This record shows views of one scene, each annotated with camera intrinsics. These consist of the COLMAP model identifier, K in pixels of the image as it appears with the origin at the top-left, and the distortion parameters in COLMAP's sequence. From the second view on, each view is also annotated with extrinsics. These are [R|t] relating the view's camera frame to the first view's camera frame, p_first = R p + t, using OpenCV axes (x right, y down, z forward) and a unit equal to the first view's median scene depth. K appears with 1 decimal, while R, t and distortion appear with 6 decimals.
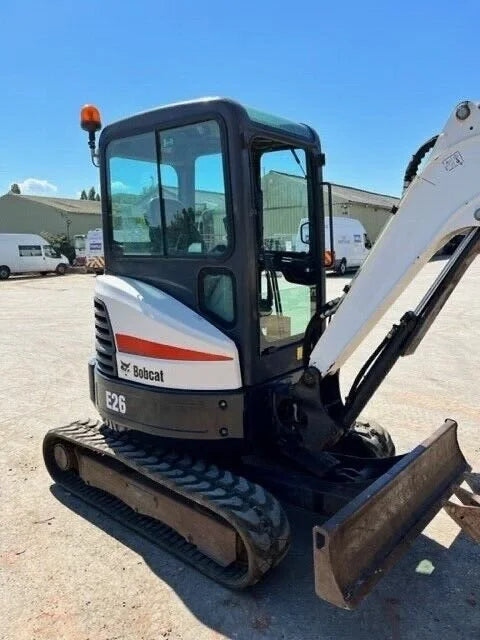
lens RADIAL K [[481.0, 0, 241.2], [0, 481.0, 318.9], [0, 0, 1]] dist [0.047650, -0.037986]
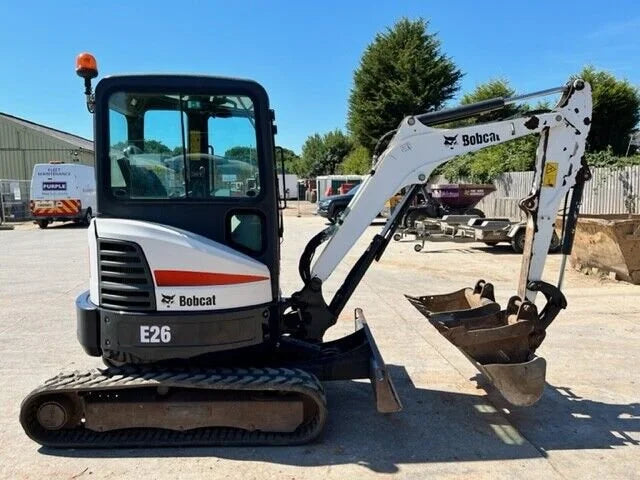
lens RADIAL K [[481.0, 0, 317.4], [0, 481.0, 244.1], [0, 0, 1]] dist [0.047650, -0.037986]
pose [[0.751136, -0.054768, 0.657871, -0.703769], [0.088774, 0.995881, -0.018452, 0.024394], [-0.654151, 0.072262, 0.752904, -0.067106]]
